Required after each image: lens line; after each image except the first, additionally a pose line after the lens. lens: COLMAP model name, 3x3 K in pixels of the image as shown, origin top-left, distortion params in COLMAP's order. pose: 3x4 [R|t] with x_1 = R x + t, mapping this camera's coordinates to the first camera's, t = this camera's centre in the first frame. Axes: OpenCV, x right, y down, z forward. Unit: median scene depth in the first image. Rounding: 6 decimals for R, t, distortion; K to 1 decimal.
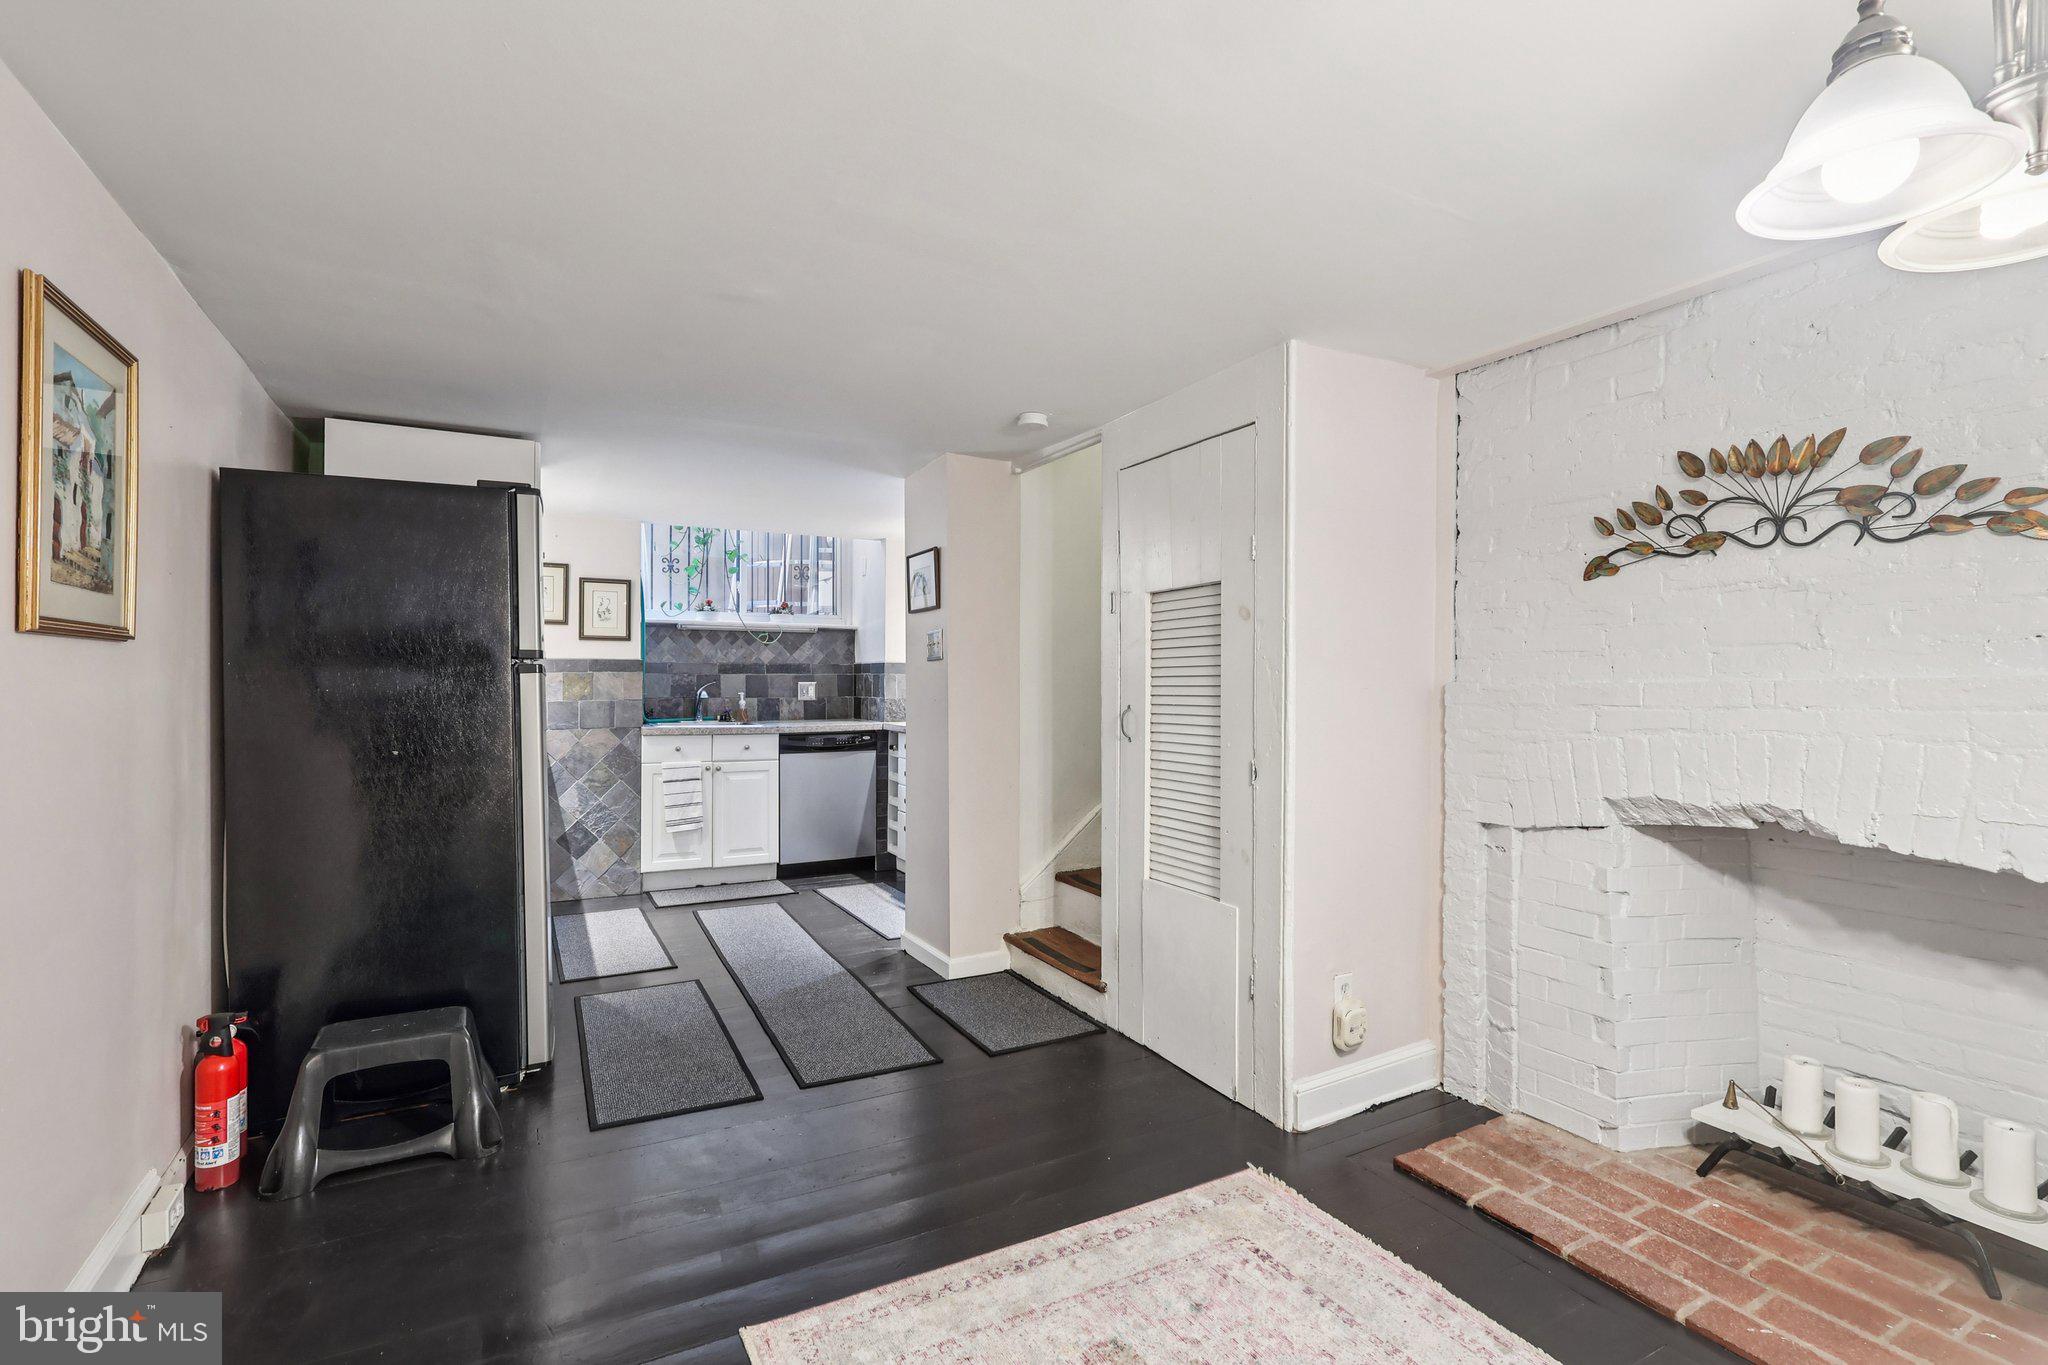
lens RADIAL K [[968.1, 0, 1026.2], [0, 968.1, 681.3], [0, 0, 1]] dist [0.000726, 0.000984]
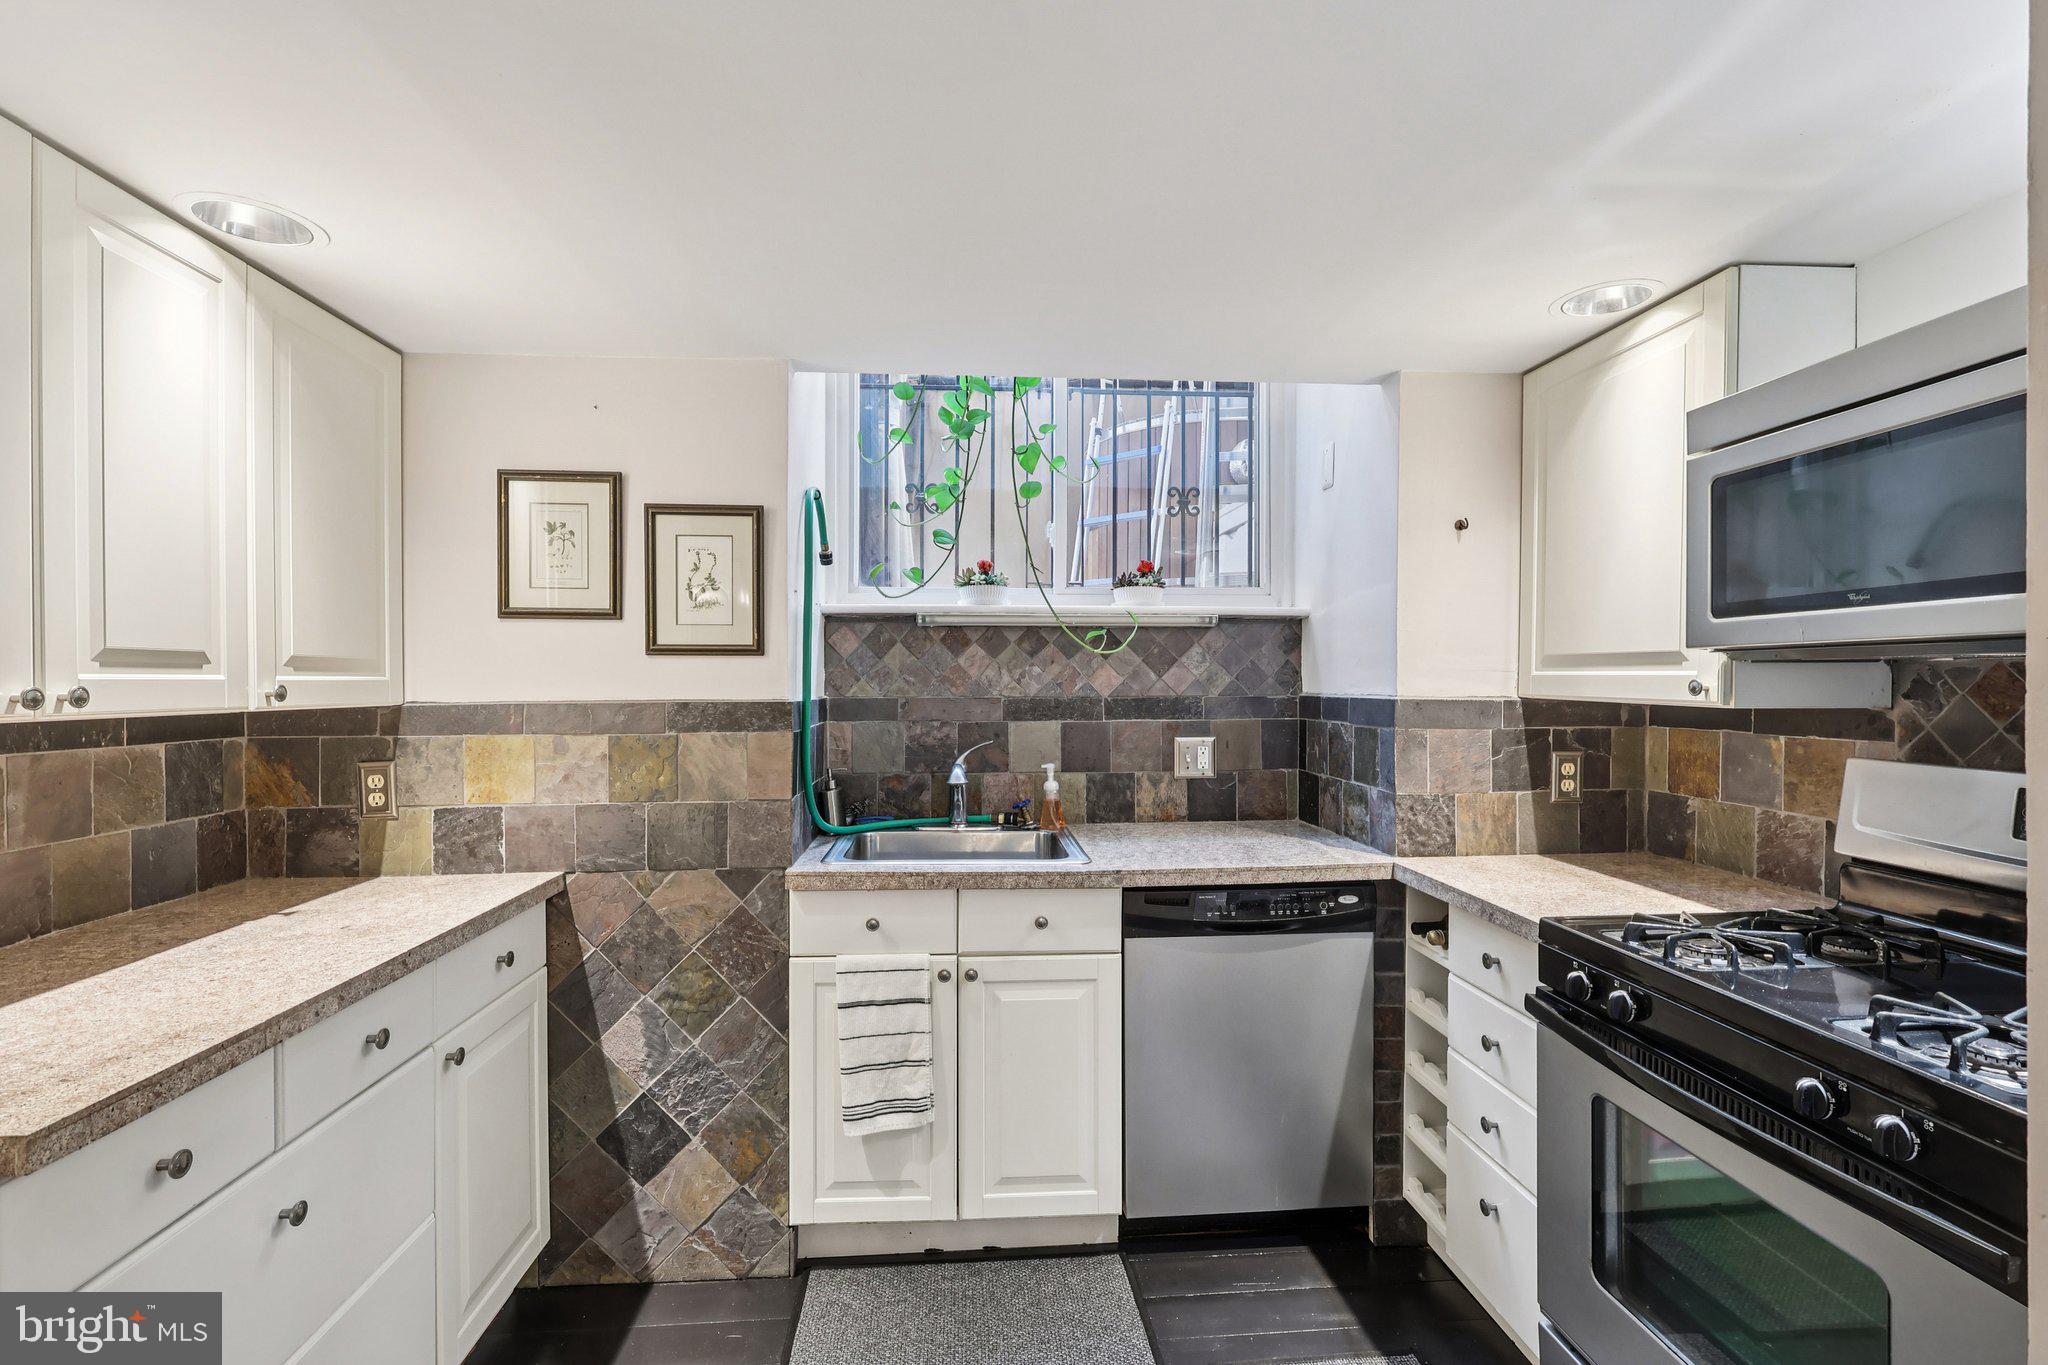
lens RADIAL K [[968.1, 0, 1013.7], [0, 968.1, 675.6], [0, 0, 1]] dist [0.000726, 0.000984]
pose [[0.917047, -0.005775, -0.398737, -0.143680], [0.003004, 0.999967, -0.007575, -0.028619], [0.398768, 0.005749, 0.917034, 0.643458]]
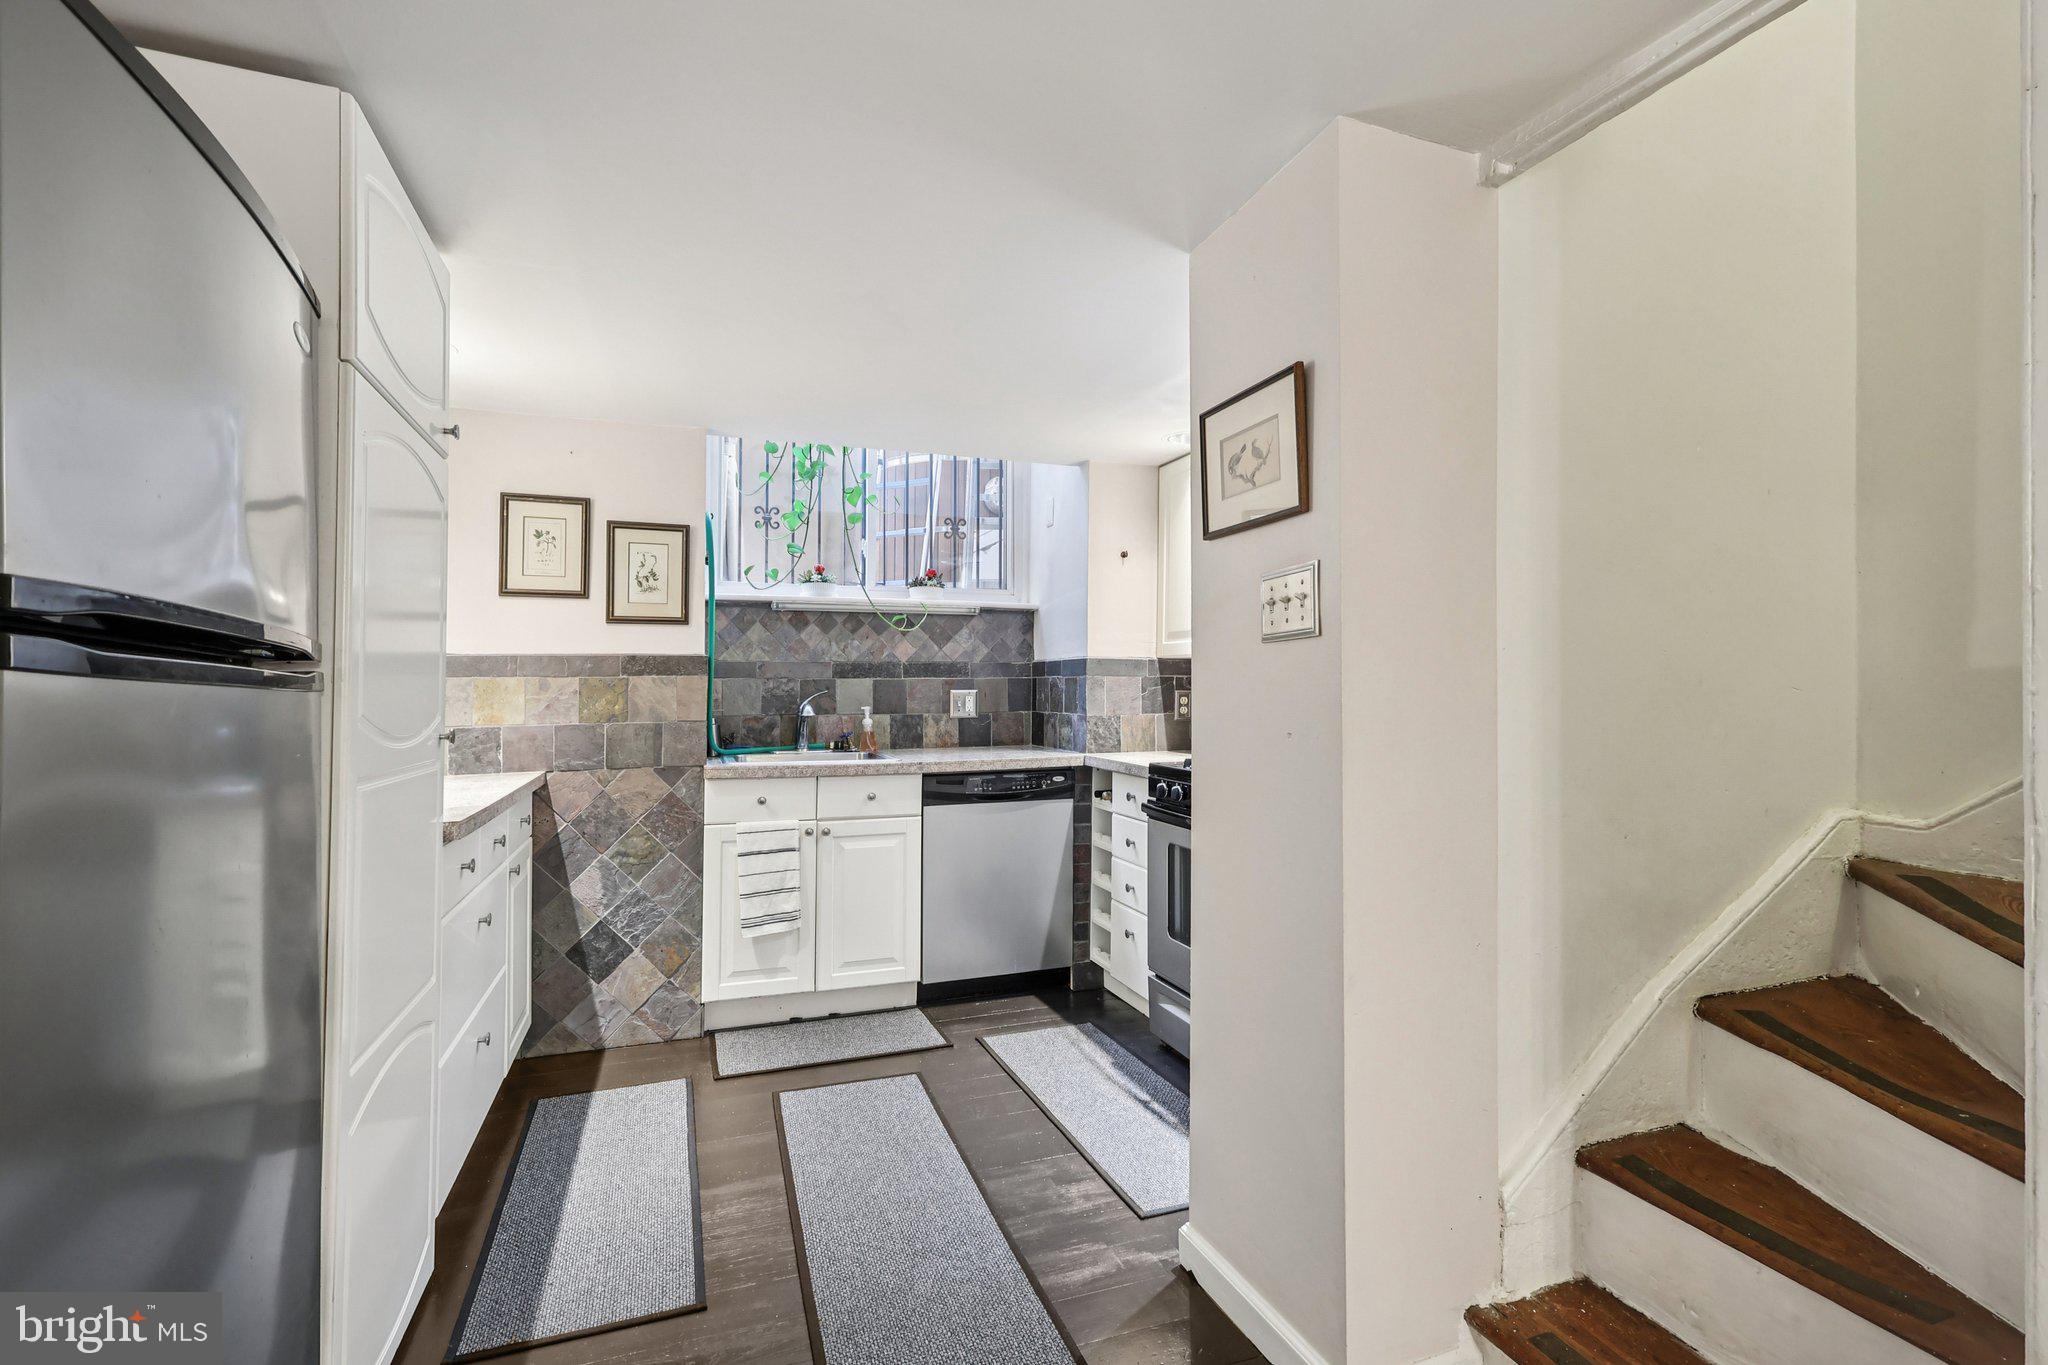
lens RADIAL K [[968.1, 0, 1028.0], [0, 968.1, 651.3], [0, 0, 1]] dist [0.000726, 0.000984]
pose [[0.990618, -0.008622, -0.136385, -0.106541], [0.003568, 0.999299, -0.037257, -0.000734], [0.136611, 0.036421, 0.989955, 0.404347]]
